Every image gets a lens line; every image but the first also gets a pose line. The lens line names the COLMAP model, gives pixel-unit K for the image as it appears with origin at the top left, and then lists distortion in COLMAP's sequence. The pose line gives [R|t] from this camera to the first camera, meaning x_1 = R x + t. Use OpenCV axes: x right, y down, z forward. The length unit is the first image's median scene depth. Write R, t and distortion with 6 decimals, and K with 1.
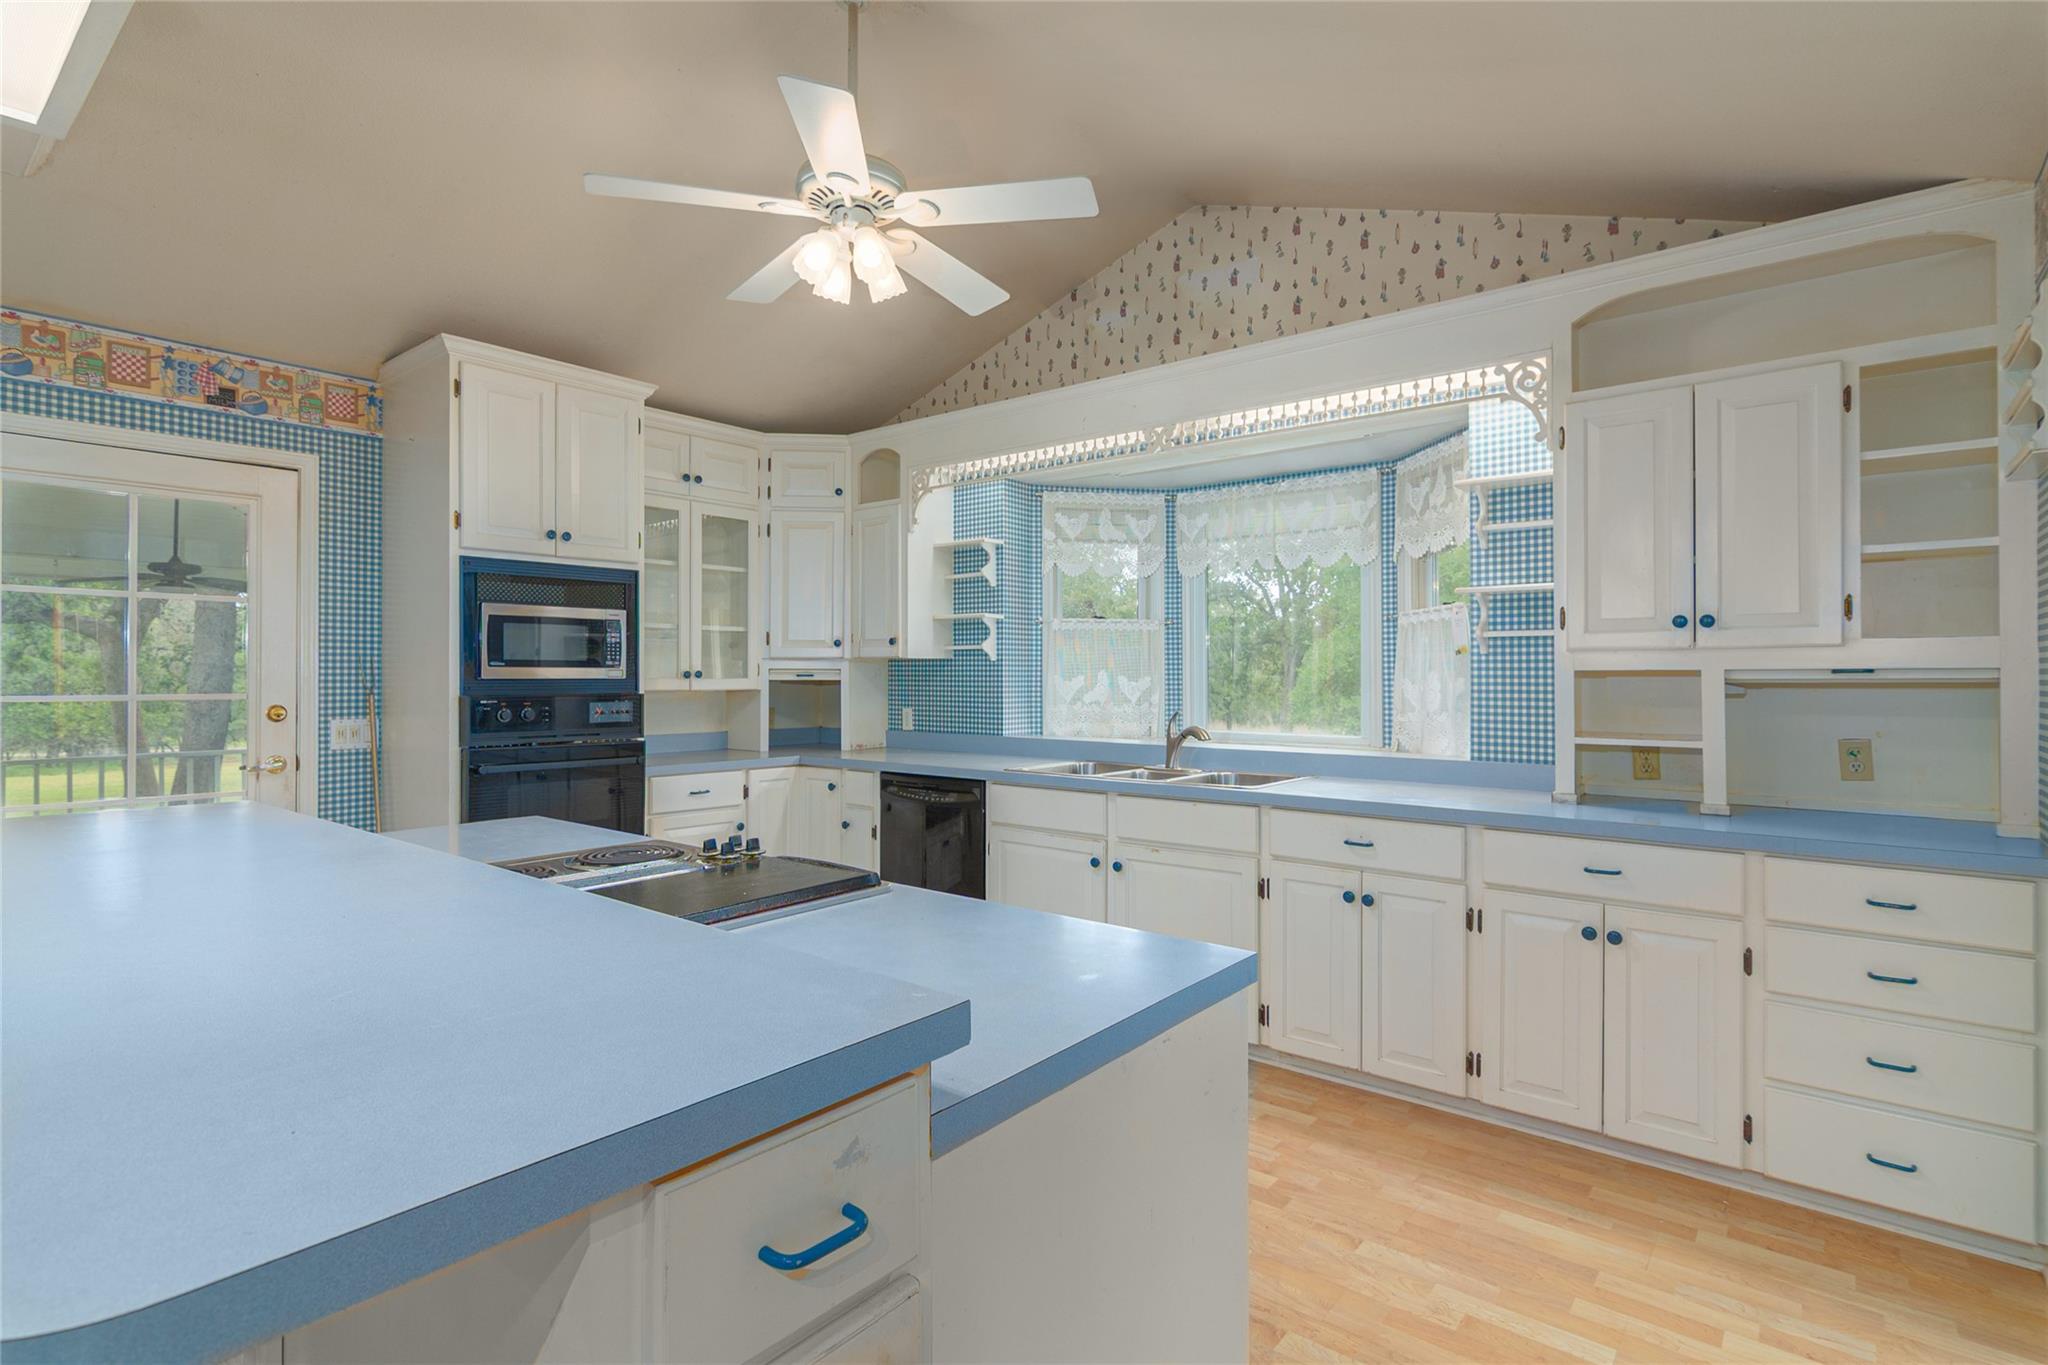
lens RADIAL K [[1000.4, 0, 1058.1], [0, 1000.4, 671.9], [0, 0, 1]] dist [-0.001327, -0.000216]
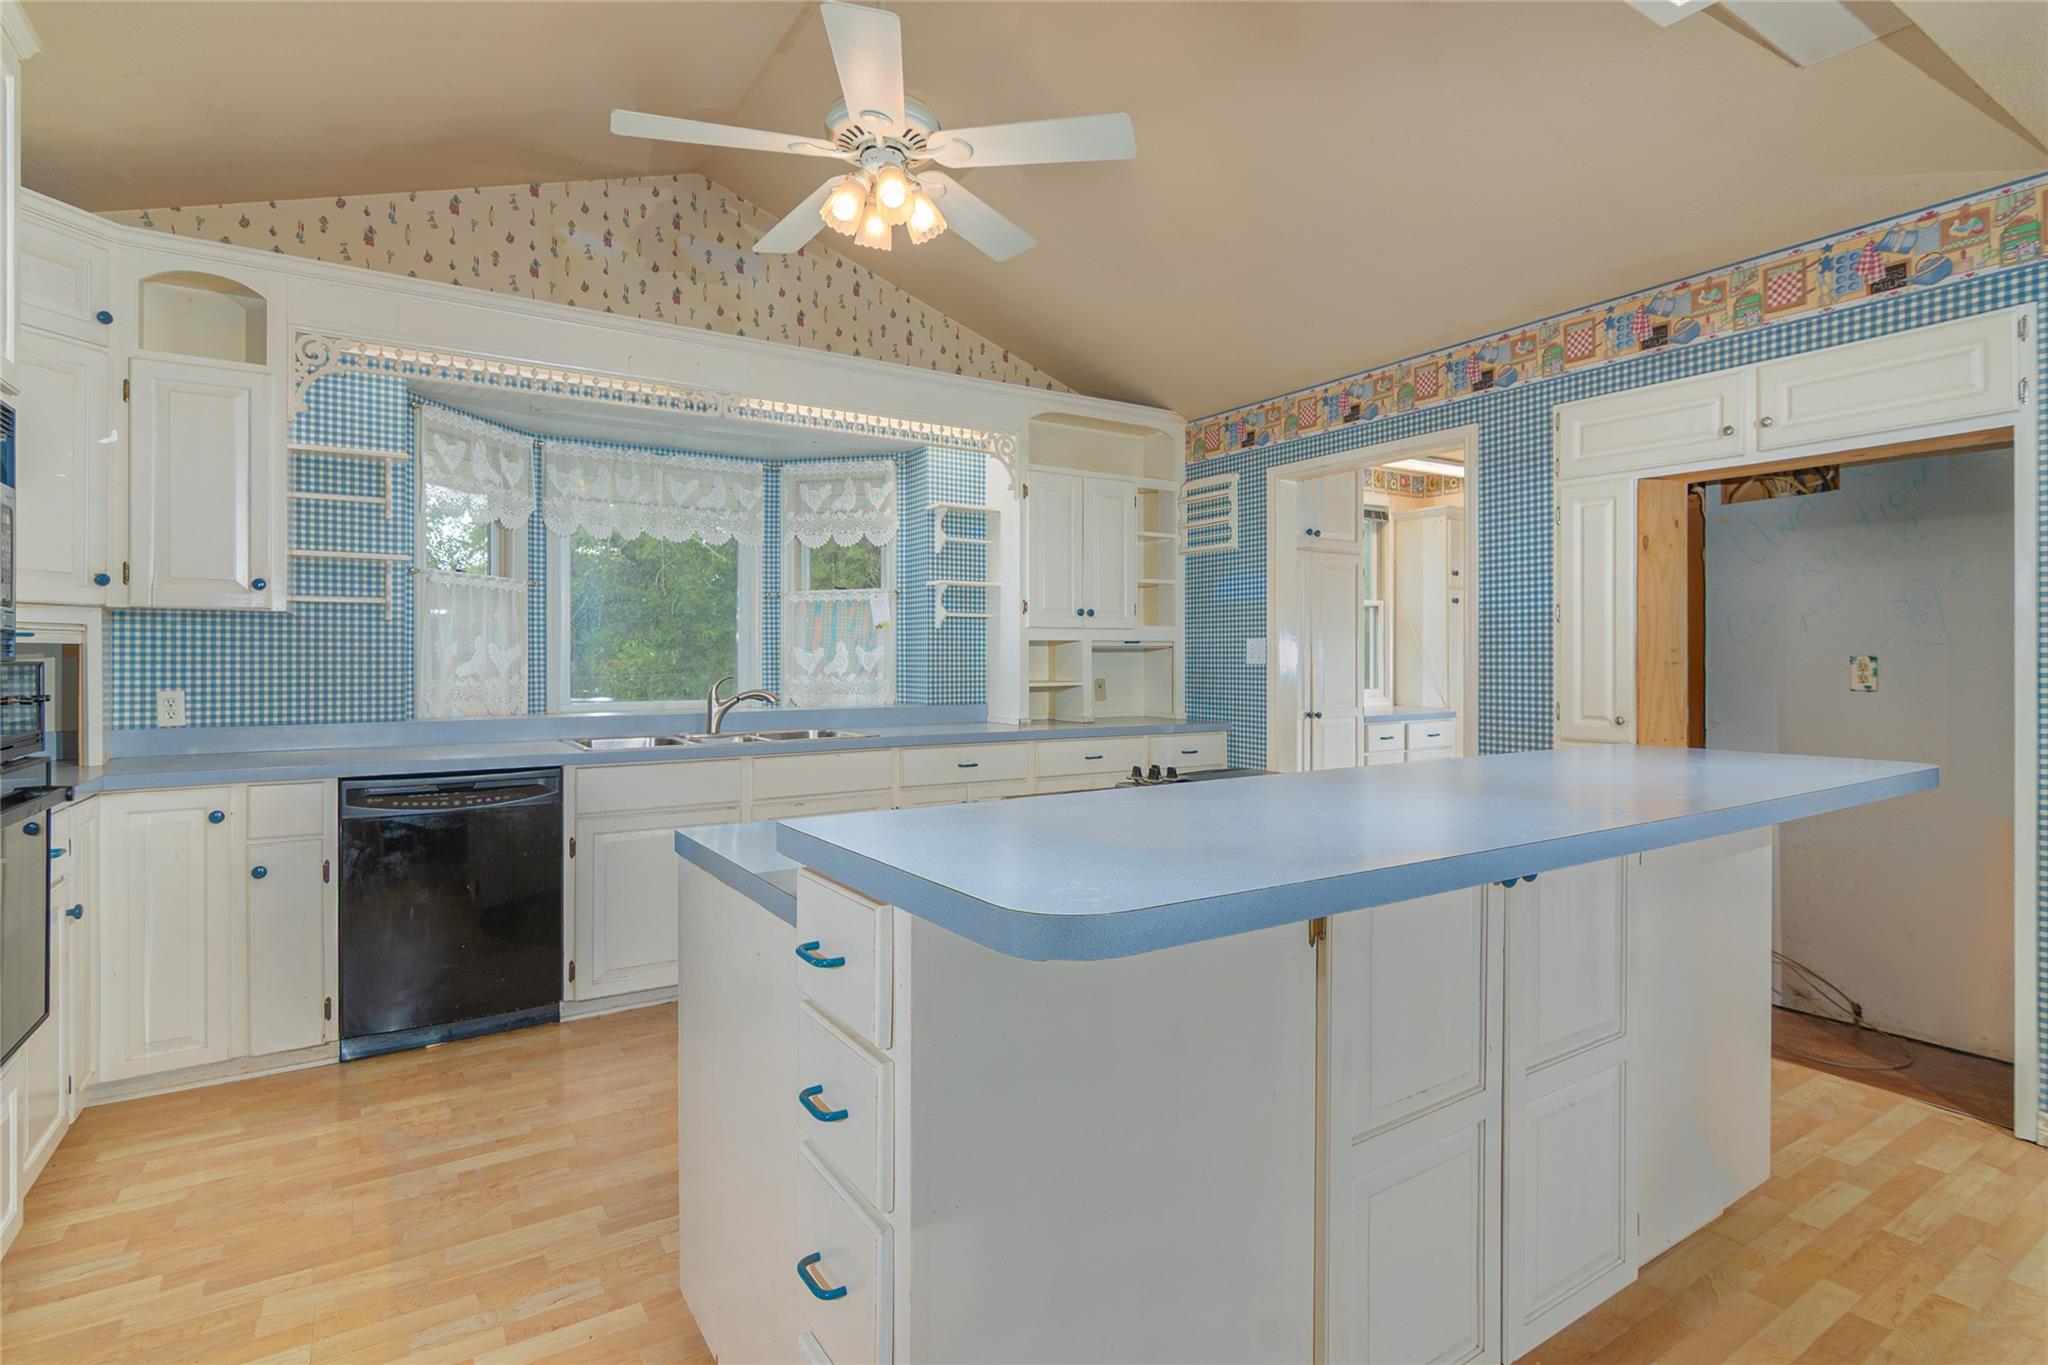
lens RADIAL K [[1020.1, 0, 1022.5], [0, 1020.1, 658.8], [0, 0, 1]] dist [0.000533, -0.000439]
pose [[0.306833, -0.000715, 0.951763, -0.653070], [-0.000960, 0.999999, 0.001060, 0.016525], [-0.951763, -0.001239, 0.306832, 0.333150]]
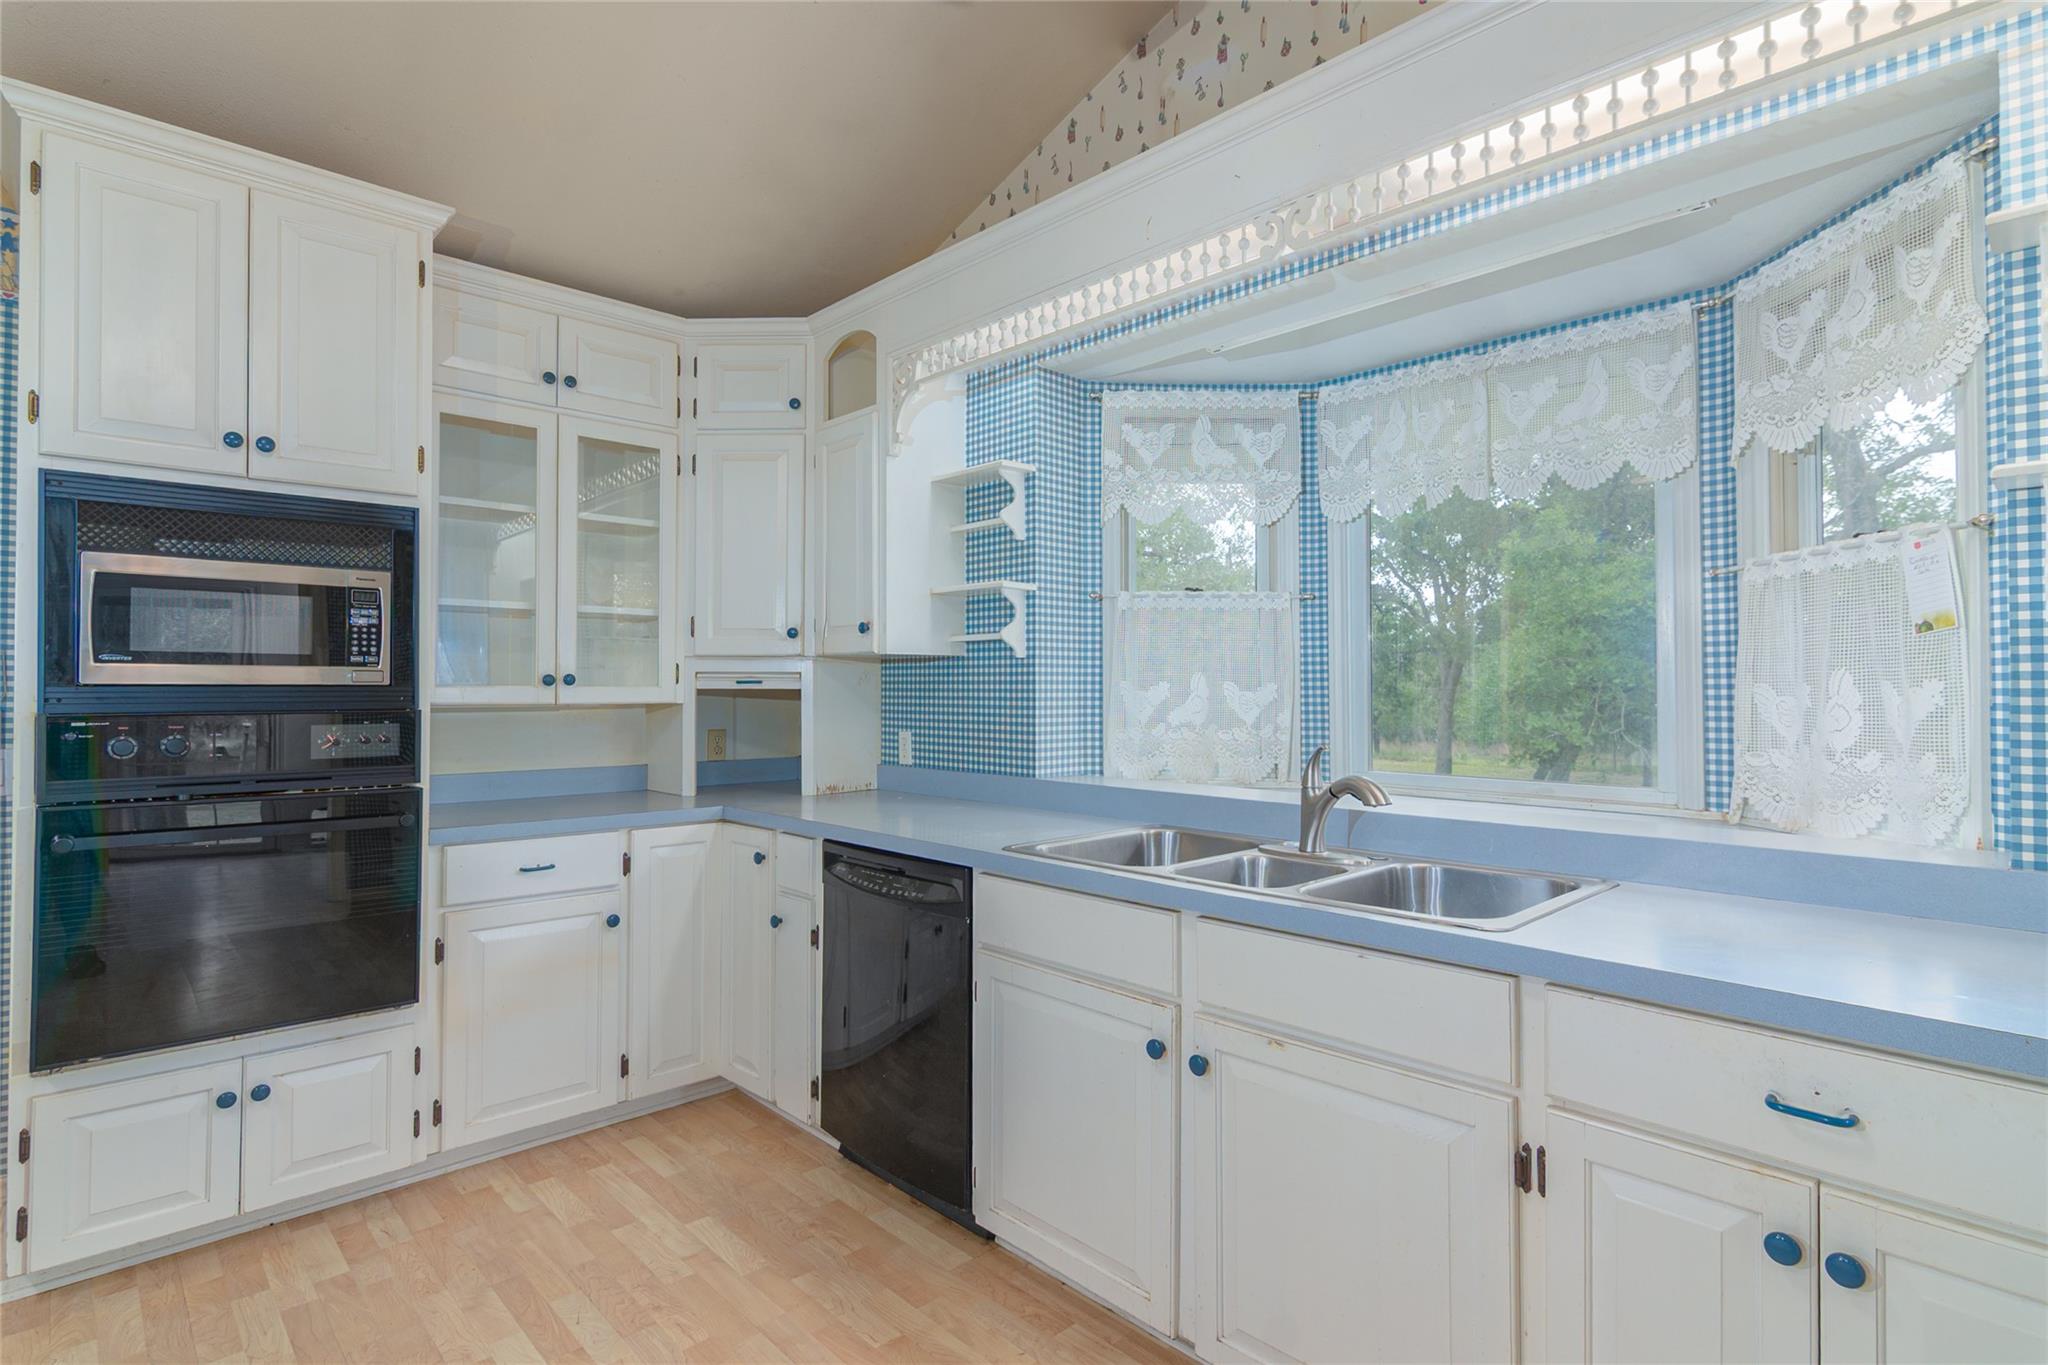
lens RADIAL K [[1008.3, 0, 1071.2], [0, 1008.3, 671.3], [0, 0, 1]] dist [-0.001091, -0.000062]
pose [[0.992492, -0.002405, -0.122287, 0.045080], [0.000794, 0.999912, -0.013219, 0.005881], [0.122308, 0.013023, 0.992407, 0.384864]]
